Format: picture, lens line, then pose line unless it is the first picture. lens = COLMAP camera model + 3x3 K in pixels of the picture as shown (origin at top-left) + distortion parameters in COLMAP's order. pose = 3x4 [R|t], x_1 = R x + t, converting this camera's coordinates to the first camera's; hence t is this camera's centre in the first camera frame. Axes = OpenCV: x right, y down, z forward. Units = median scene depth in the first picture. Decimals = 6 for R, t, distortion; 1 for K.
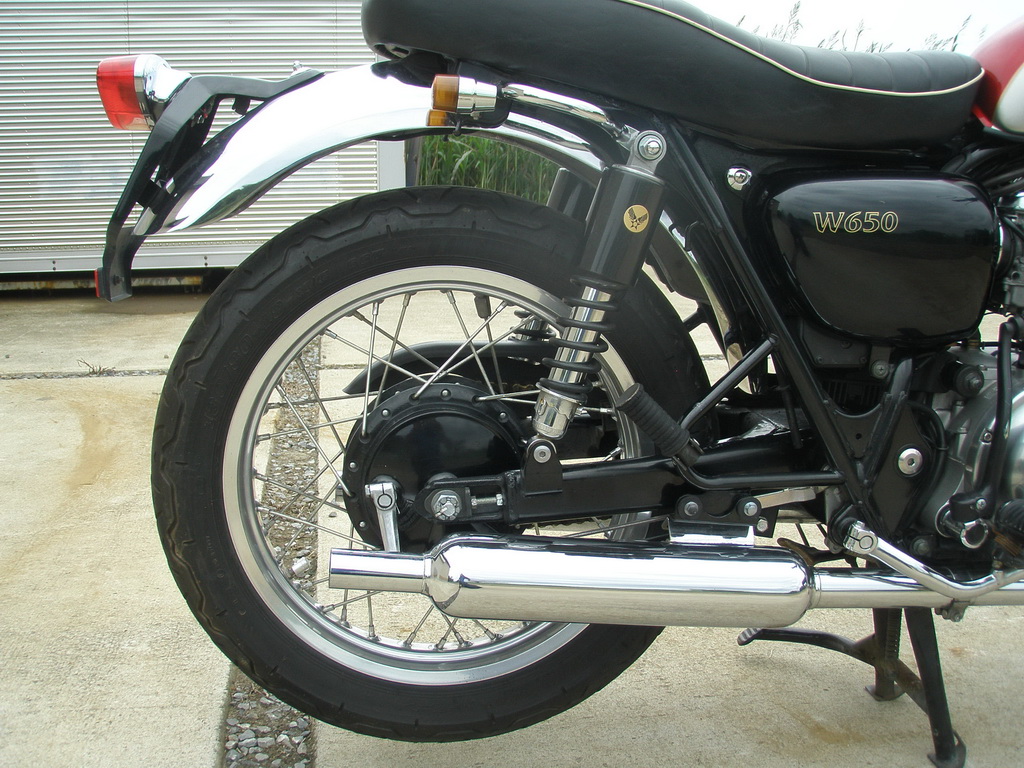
lens RADIAL K [[1143.7, 0, 490.9], [0, 1143.7, 392.6], [0, 0, 1]] dist [-0.219066, 0.216923]
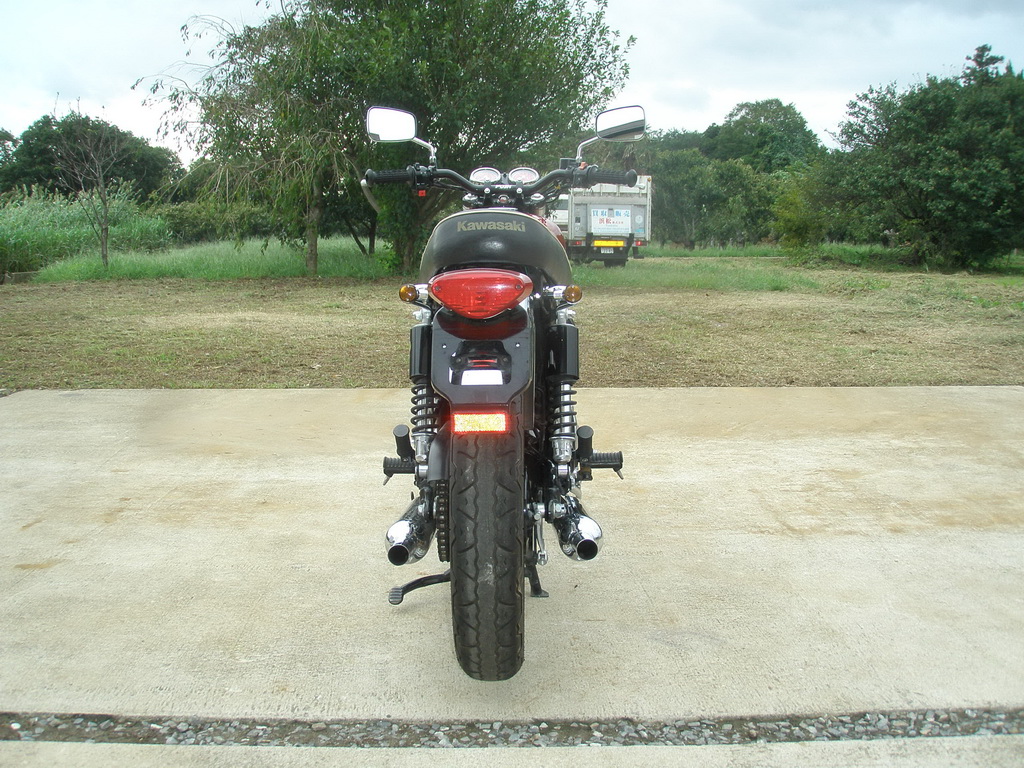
lens RADIAL K [[1143.7, 0, 490.9], [0, 1143.7, 392.6], [0, 0, 1]] dist [-0.219066, 0.216923]
pose [[0.136477, -0.124763, 0.982755, -1.821367], [0.189537, 0.977000, 0.097711, -0.285034], [-0.972342, 0.172933, 0.156985, 0.764441]]
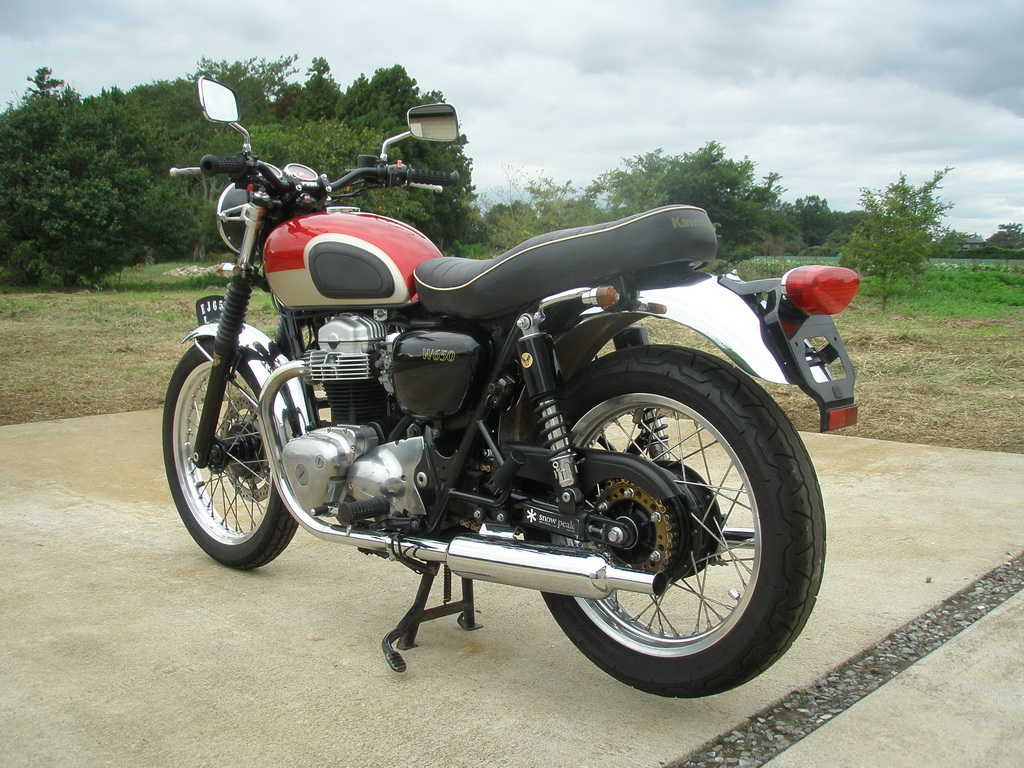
lens RADIAL K [[1143.7, 0, 490.9], [0, 1143.7, 392.6], [0, 0, 1]] dist [-0.219066, 0.216923]
pose [[-0.626003, -0.081955, 0.775502, -1.208854], [0.154441, 0.961735, 0.226304, -0.543939], [-0.764374, 0.261436, -0.589392, 2.250101]]
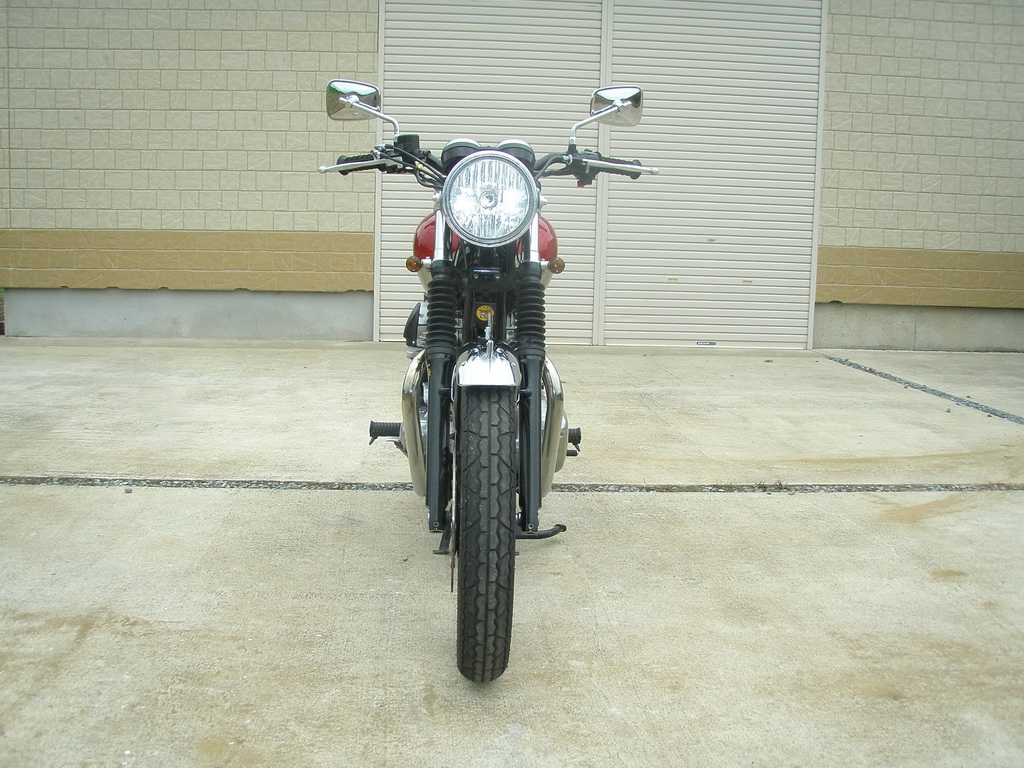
lens RADIAL K [[1143.7, 0, 490.9], [0, 1143.7, 392.6], [0, 0, 1]] dist [-0.219066, 0.216923]
pose [[-0.083837, 0.145234, -0.985839, 3.016146], [-0.210056, 0.964516, 0.159956, -0.429308], [0.974088, 0.220491, -0.050355, 1.274526]]
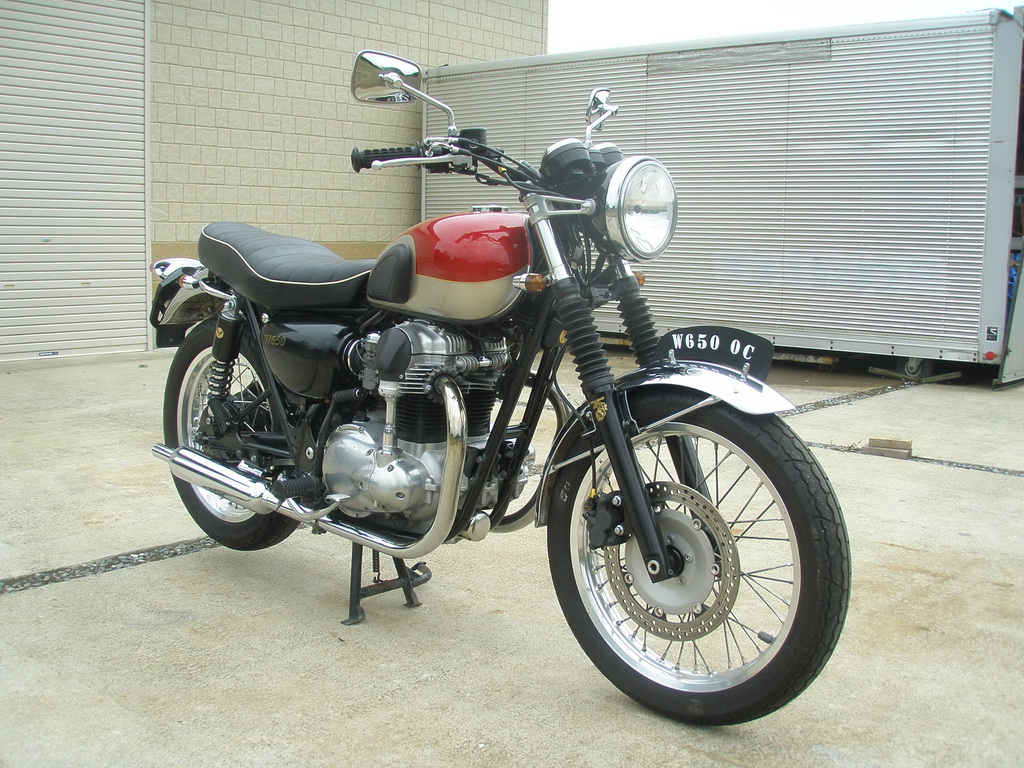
lens RADIAL K [[1143.7, 0, 490.9], [0, 1143.7, 392.6], [0, 0, 1]] dist [-0.219066, 0.216923]
pose [[0.651063, 0.118407, -0.749731, 2.256218], [-0.163733, 0.986411, 0.013602, -0.141455], [0.741154, 0.113900, 0.661603, -0.207246]]
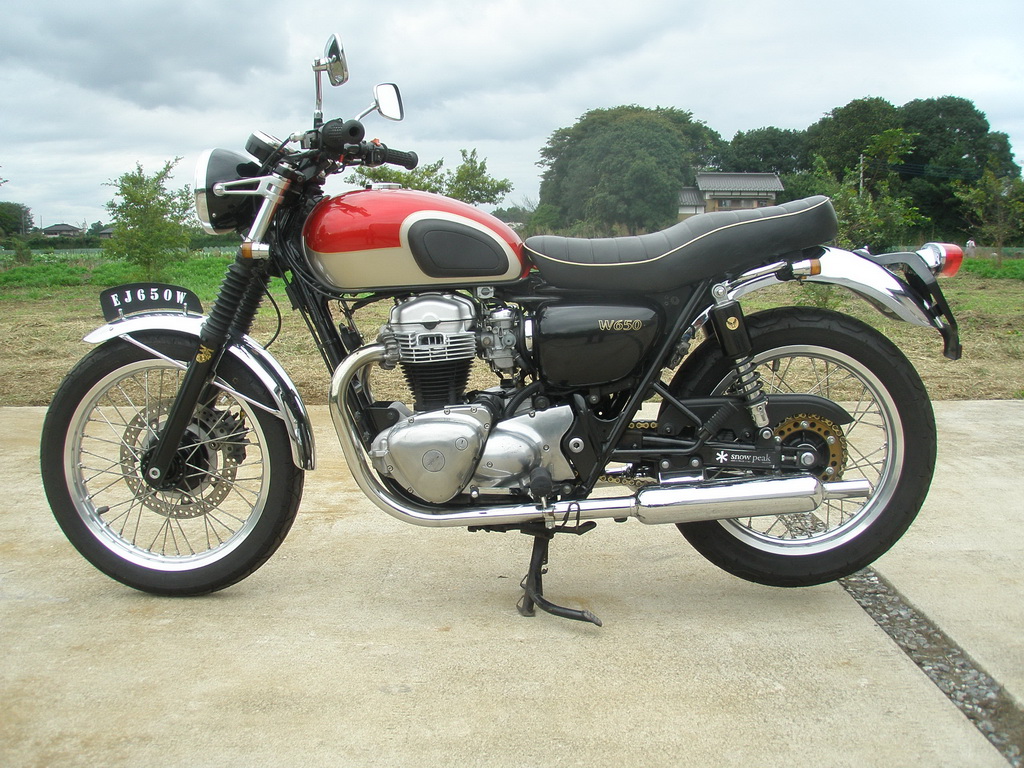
lens RADIAL K [[1143.7, 0, 490.9], [0, 1143.7, 392.6], [0, 0, 1]] dist [-0.219066, 0.216923]
pose [[-0.986411, -0.007833, 0.164110, 0.175507], [0.043895, 0.949988, 0.309185, -0.712378], [-0.158324, 0.312187, -0.936735, 3.153882]]
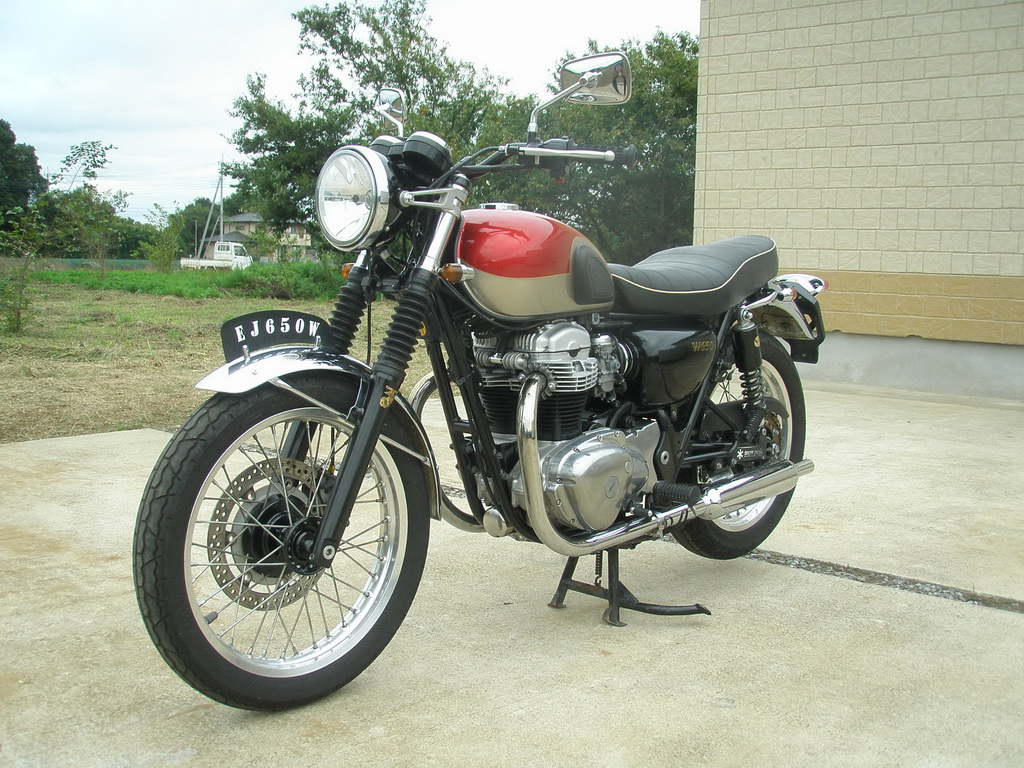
lens RADIAL K [[1143.7, 0, 490.9], [0, 1143.7, 392.6], [0, 0, 1]] dist [-0.219066, 0.216923]
pose [[-0.780939, 0.060666, -0.621654, 2.007755], [-0.133008, 0.956292, 0.260411, -0.638171], [0.610281, 0.286050, -0.738737, 2.637401]]
